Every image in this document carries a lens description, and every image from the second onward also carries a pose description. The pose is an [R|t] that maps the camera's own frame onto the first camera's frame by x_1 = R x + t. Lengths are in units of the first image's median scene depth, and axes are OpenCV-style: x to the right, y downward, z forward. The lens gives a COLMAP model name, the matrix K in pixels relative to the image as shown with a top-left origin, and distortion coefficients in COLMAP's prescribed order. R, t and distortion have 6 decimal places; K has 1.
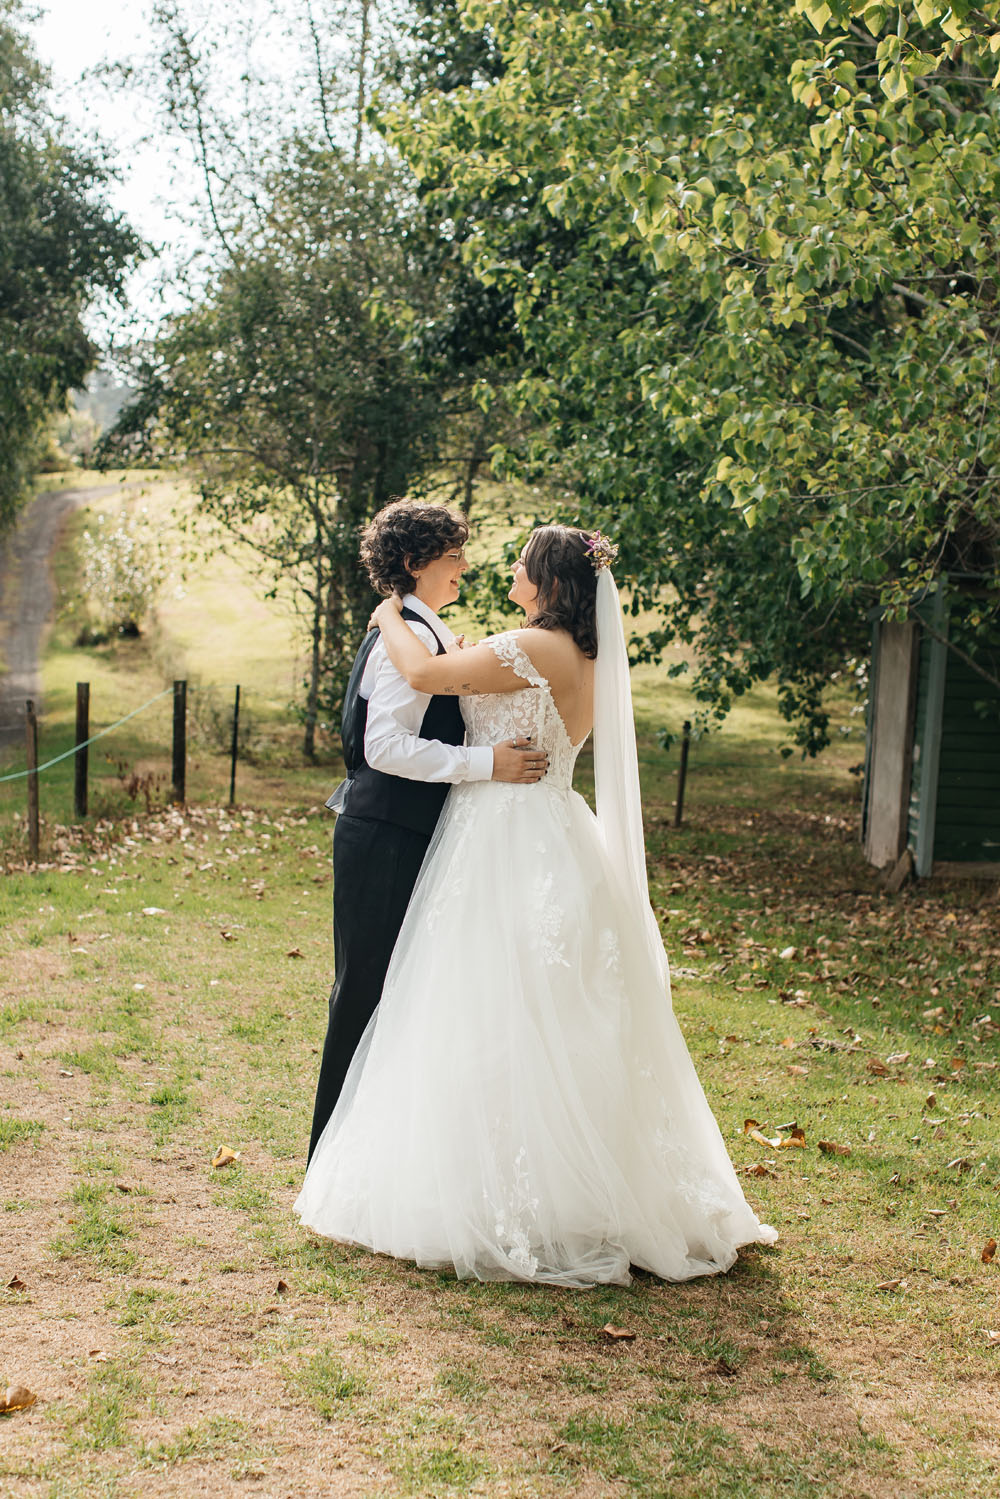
lens RADIAL K [[2060.3, 0, 500.0], [0, 2060.3, 749.5], [0, 0, 1]] dist [-0.152722, -0.035163]
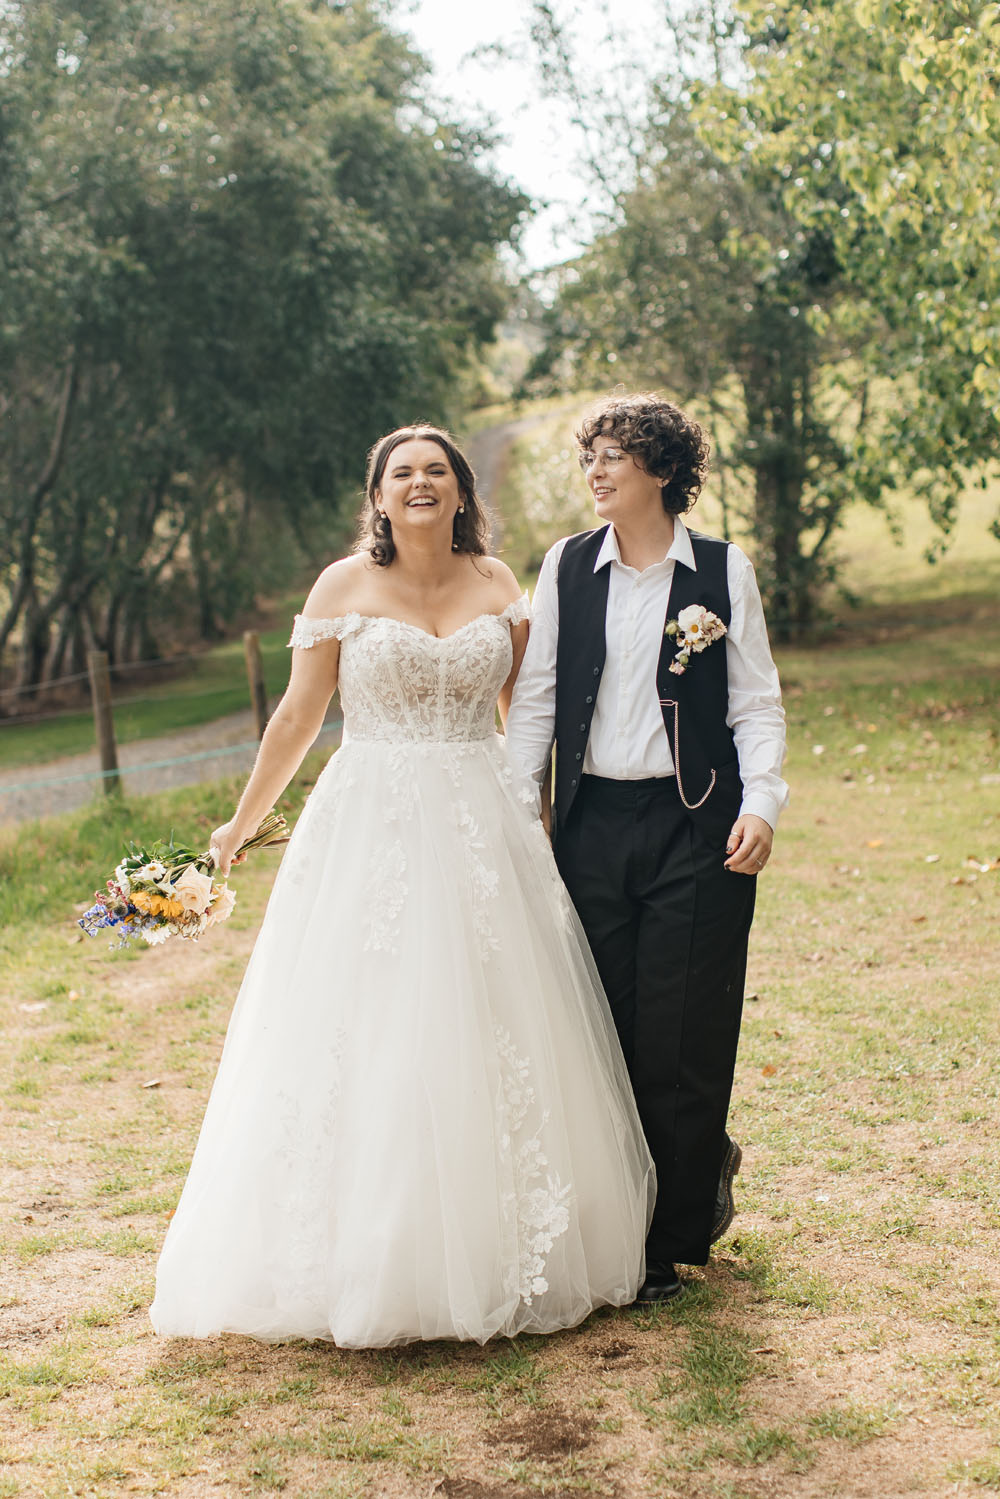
lens RADIAL K [[2060.3, 0, 500.0], [0, 2060.3, 749.5], [0, 0, 1]] dist [-0.152722, -0.035163]
pose [[0.969846, -0.091064, -0.226066, 0.030459], [0.101388, 0.994250, 0.034460, 0.006243], [0.221629, -0.056341, 0.973502, -0.100389]]
